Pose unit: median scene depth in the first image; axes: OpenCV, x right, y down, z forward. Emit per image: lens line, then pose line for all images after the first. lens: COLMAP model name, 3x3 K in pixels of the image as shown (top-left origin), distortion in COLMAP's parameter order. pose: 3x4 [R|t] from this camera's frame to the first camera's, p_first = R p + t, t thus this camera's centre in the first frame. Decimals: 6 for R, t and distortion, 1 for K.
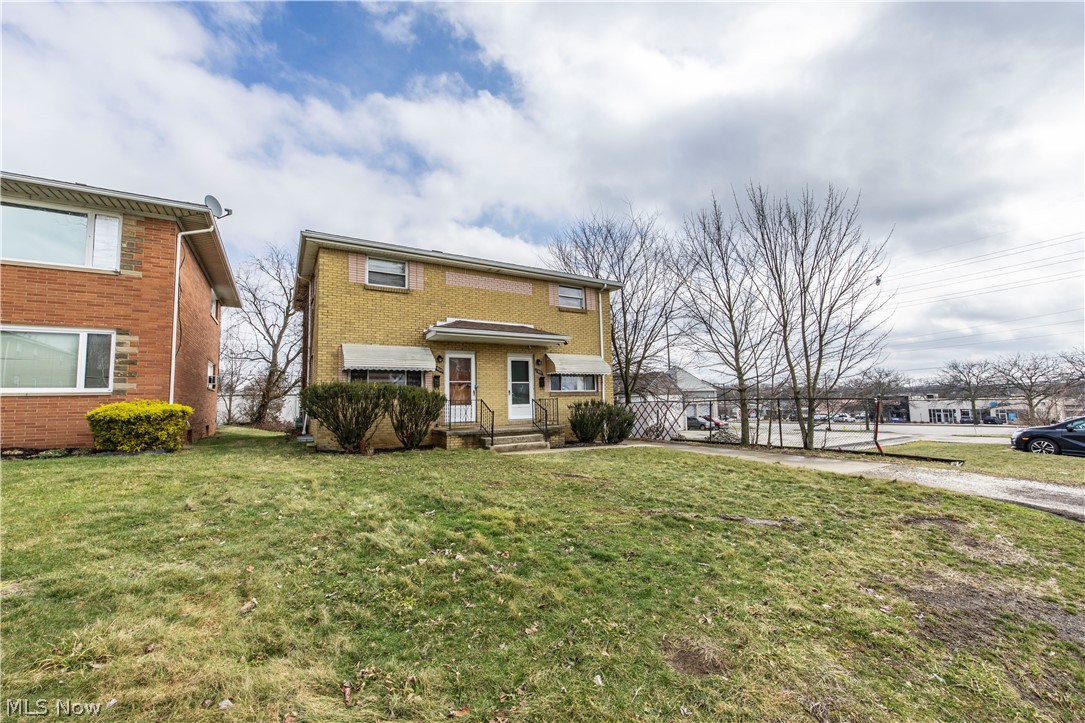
lens RADIAL K [[435.4, 0, 541.3], [0, 435.4, 362.5], [0, 0, 1]] dist [-0.001586, 0.000001]
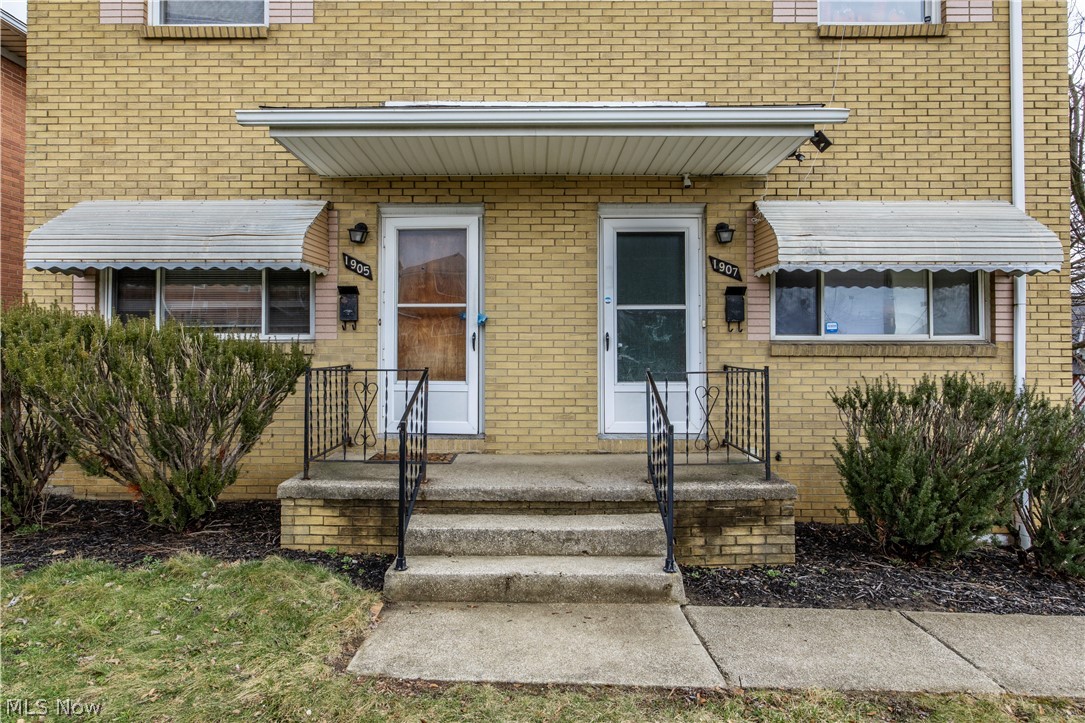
lens RADIAL K [[604.4, 0, 536.8], [0, 604.4, 339.3], [0, 0, 1]] dist [-0.000904, 0.001230]
pose [[0.850165, 0.015116, -0.526300, 0.105588], [0.027230, 0.996988, 0.072621, 0.038403], [0.525812, -0.076071, 0.847192, 0.660053]]
